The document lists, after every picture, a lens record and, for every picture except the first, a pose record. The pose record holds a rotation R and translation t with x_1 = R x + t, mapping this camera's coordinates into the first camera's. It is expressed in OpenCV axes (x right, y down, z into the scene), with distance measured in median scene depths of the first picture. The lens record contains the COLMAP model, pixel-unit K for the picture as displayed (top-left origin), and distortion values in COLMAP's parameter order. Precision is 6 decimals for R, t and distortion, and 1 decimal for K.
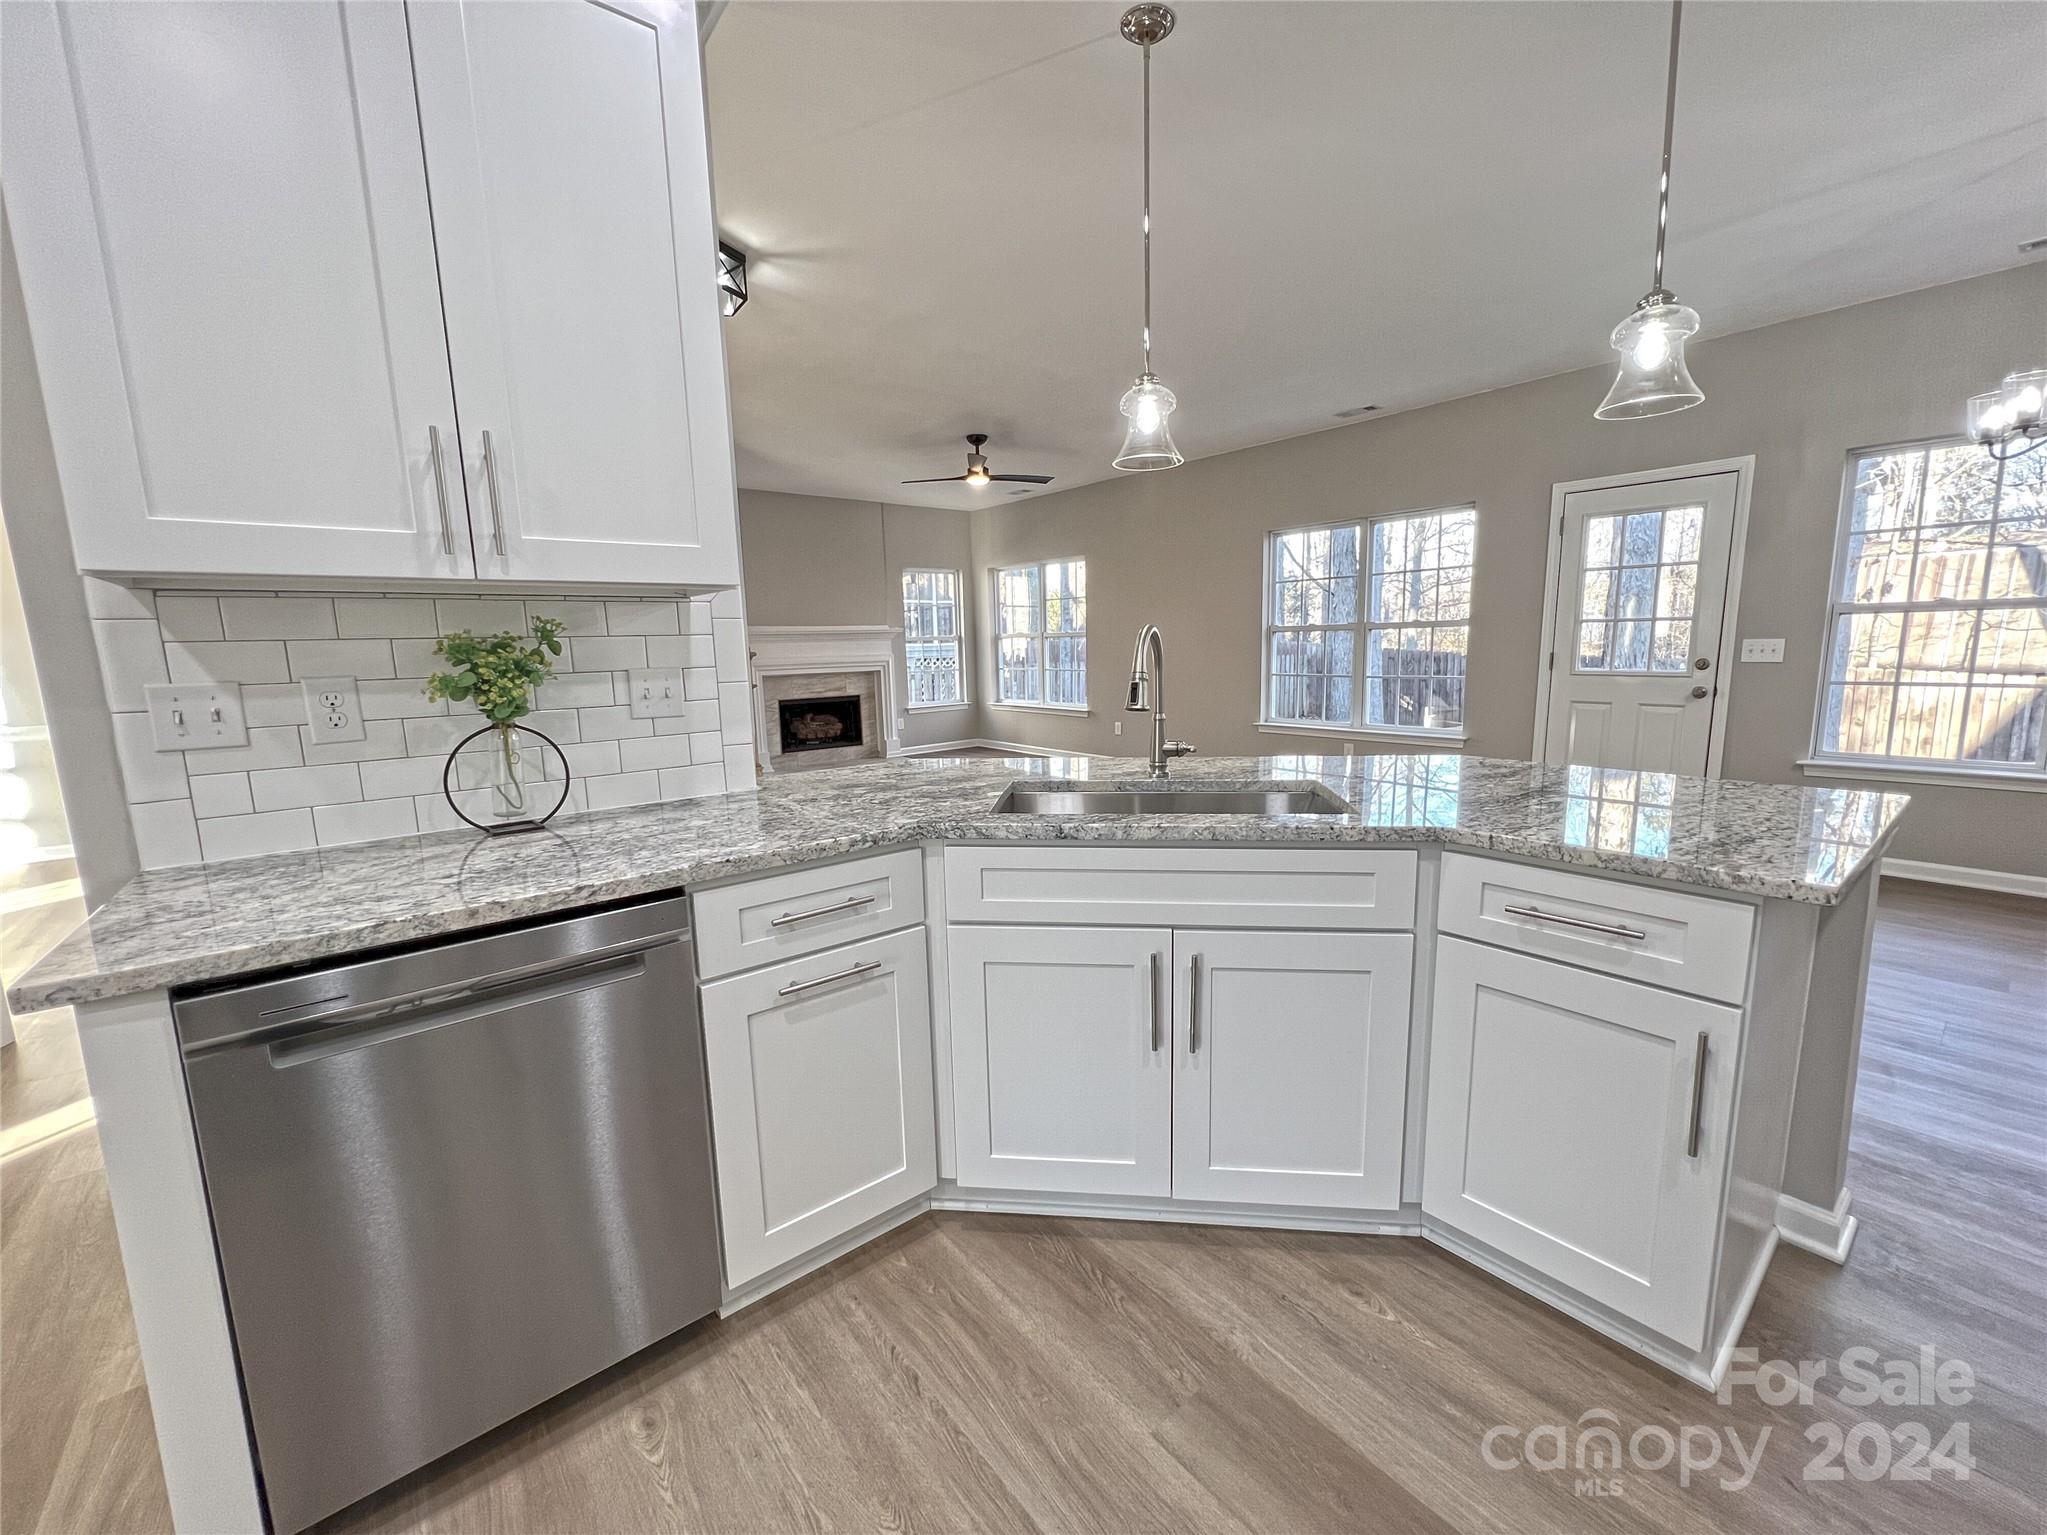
lens RADIAL K [[826.9, 0, 1025.0], [0, 826.9, 771.3], [0, 0, 1]] dist [-0.002322, -0.000185]
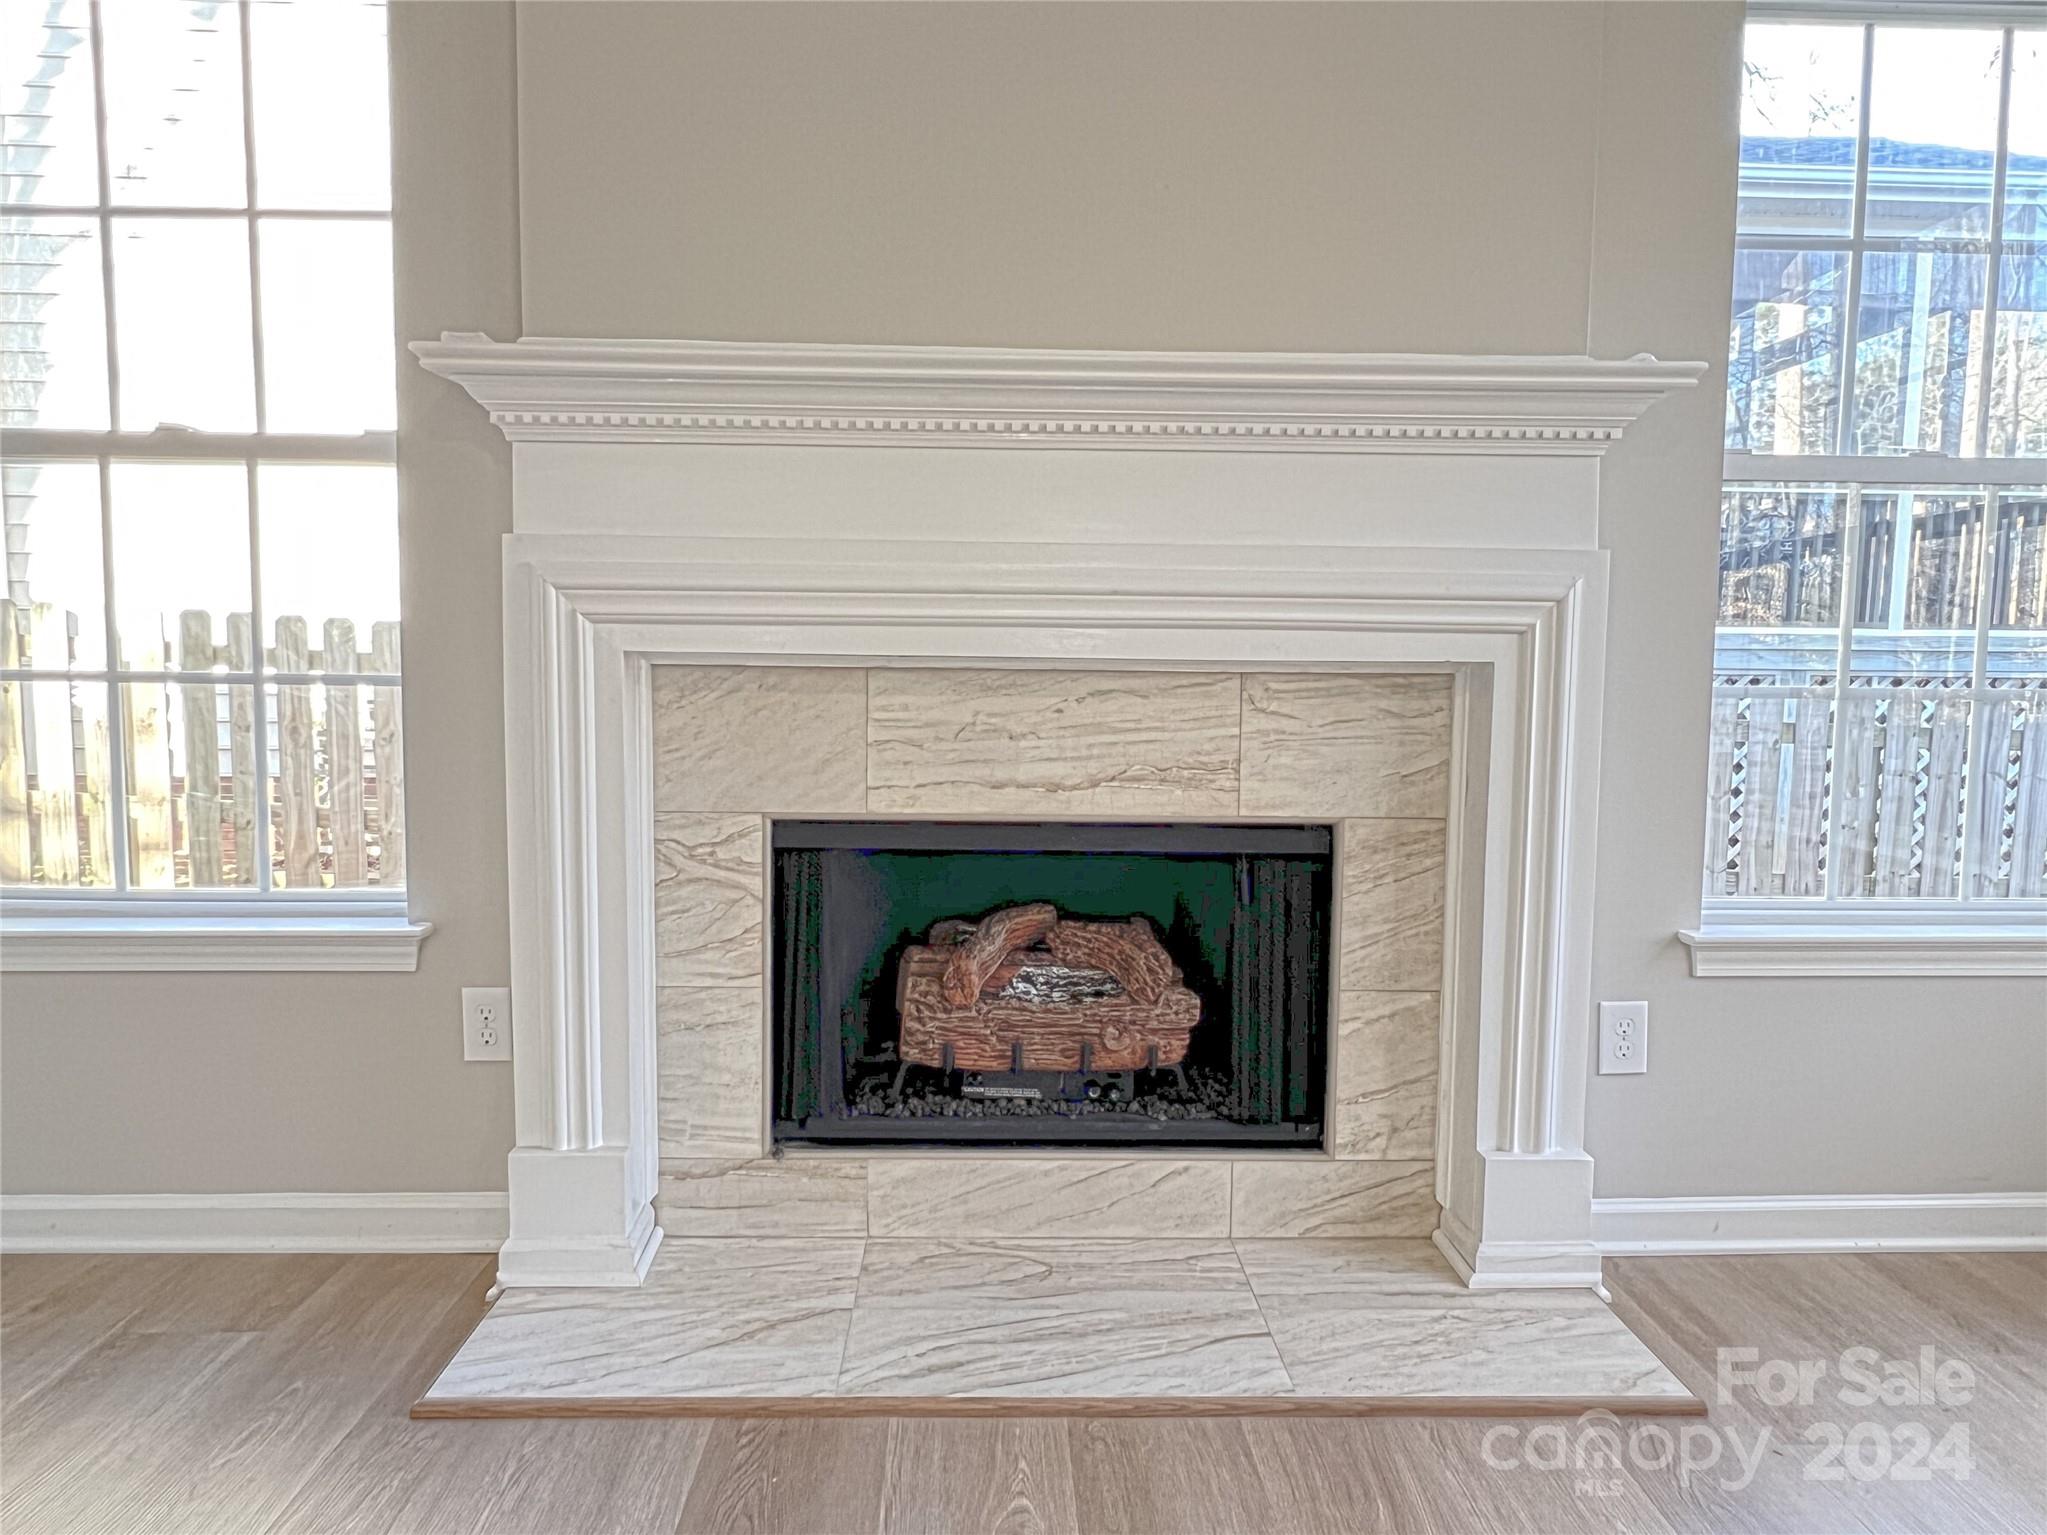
lens RADIAL K [[1391.8, 0, 1023.0], [0, 1391.8, 793.1], [0, 0, 1]] dist [0.006480, -0.008640]
pose [[0.793718, 0.085885, -0.602192, -0.103485], [-0.121949, 0.992351, -0.019205, -0.095015], [0.595936, 0.088680, 0.798120, 0.846659]]
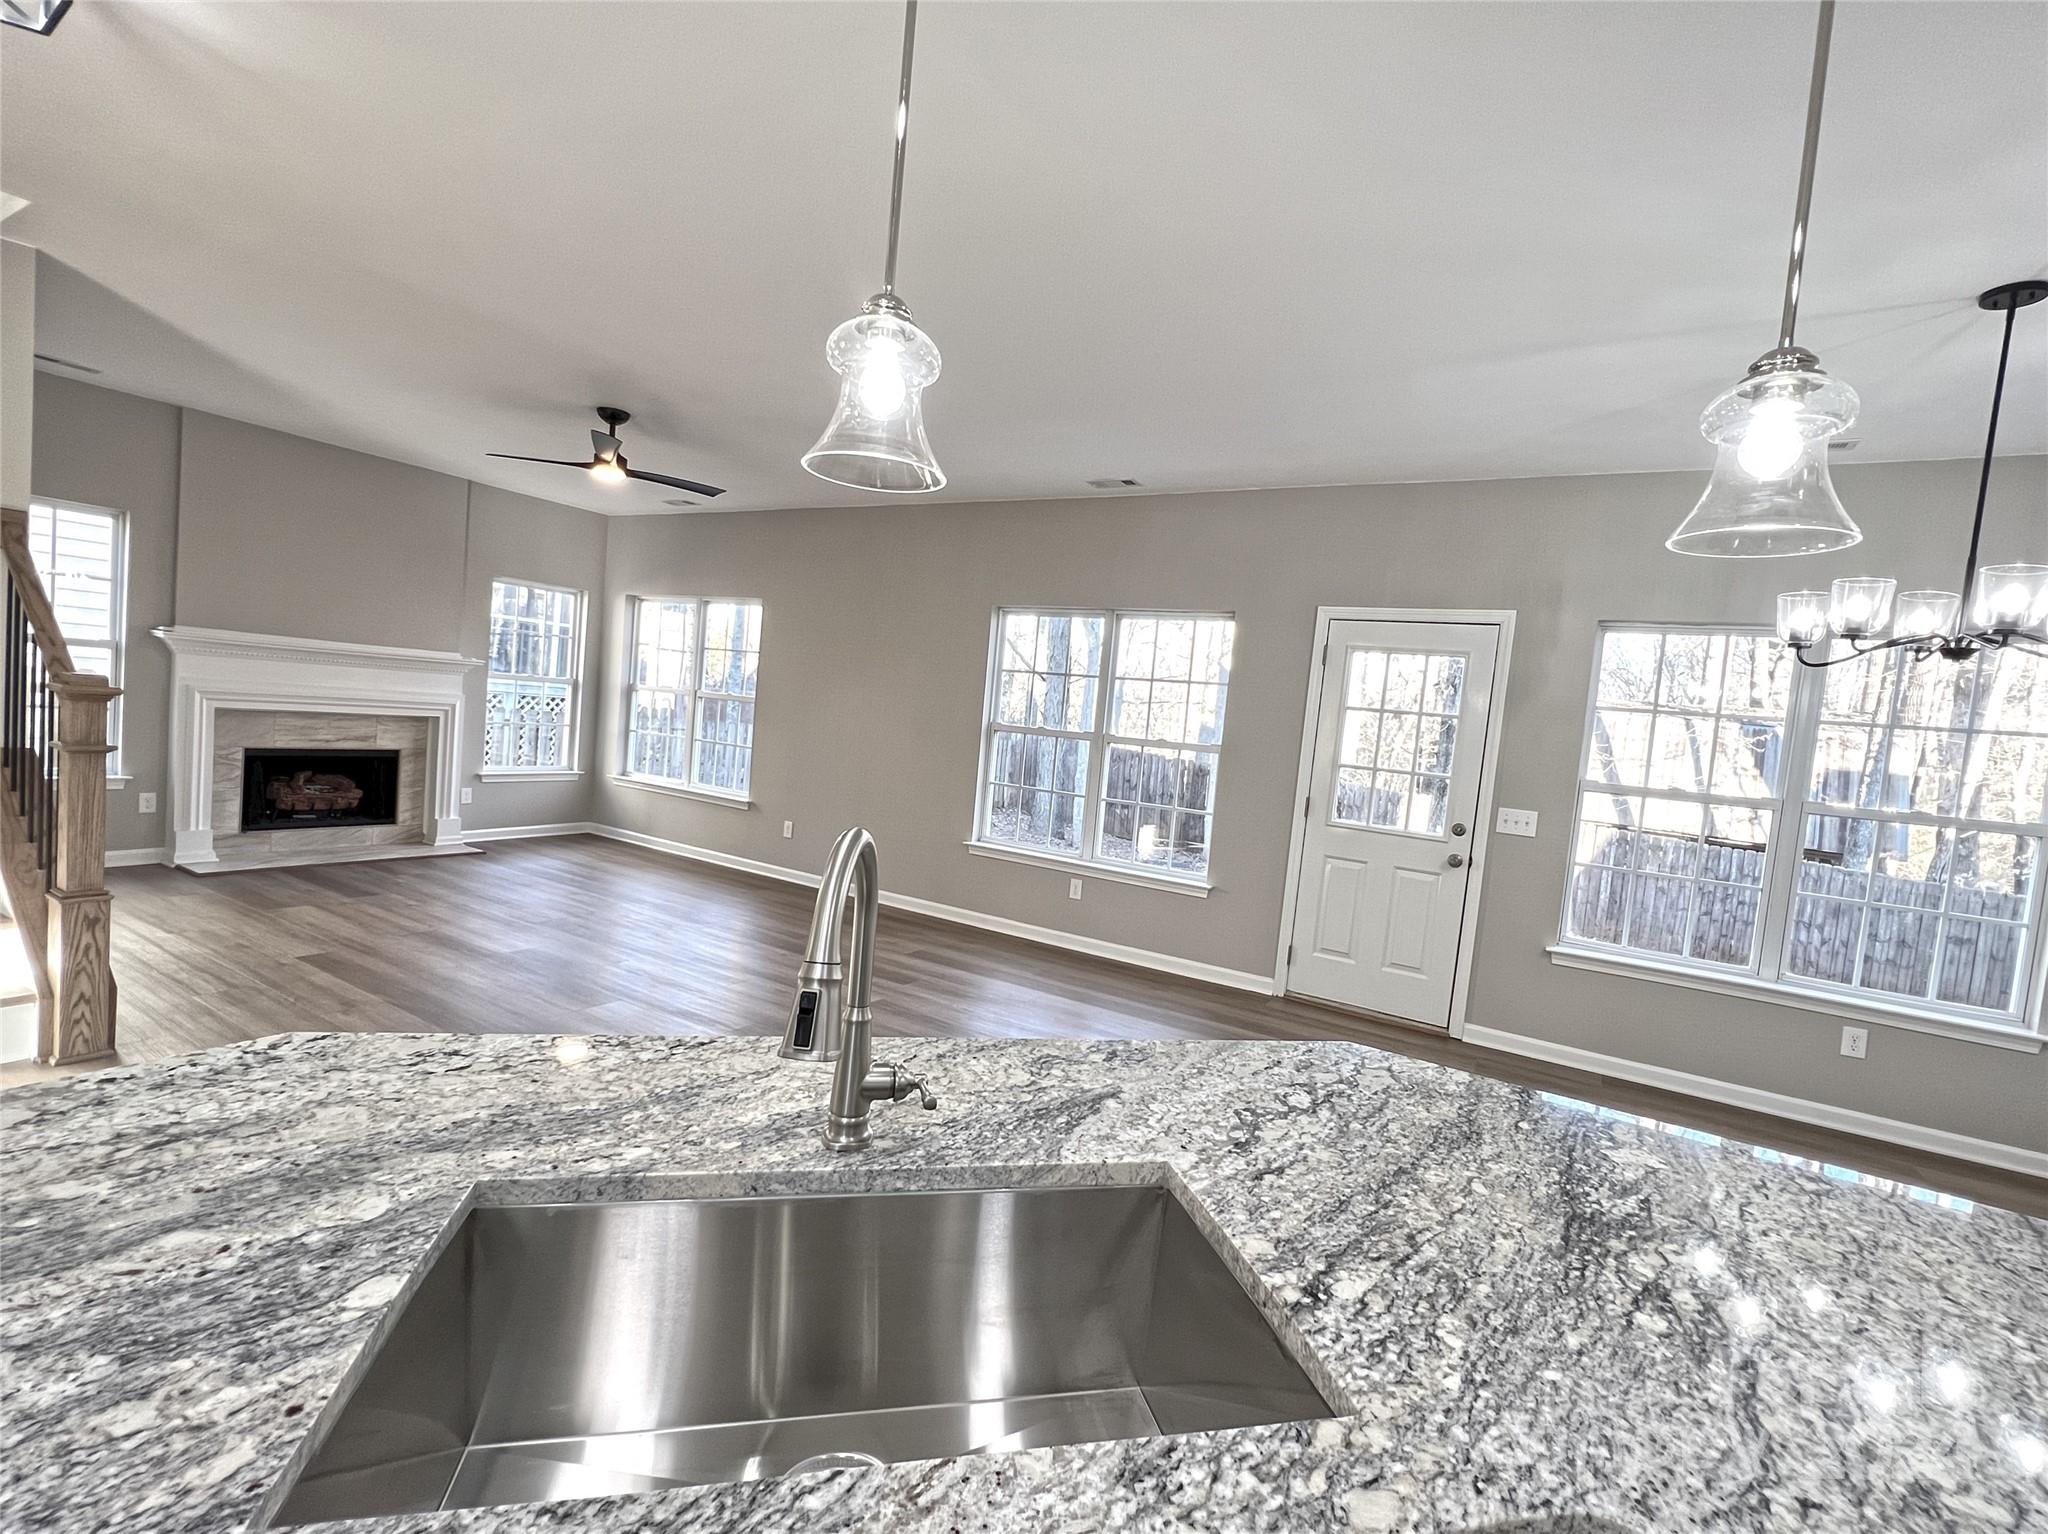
lens RADIAL K [[923.2, 0, 1028.3], [0, 923.2, 766.6], [0, 0, 1]] dist [-0.005136, 0.000361]
pose [[0.931728, 0.089373, 0.351988, 0.015929], [-0.059983, 0.993805, -0.093557, -0.043428], [-0.358169, 0.066056, 0.931317, 0.132079]]
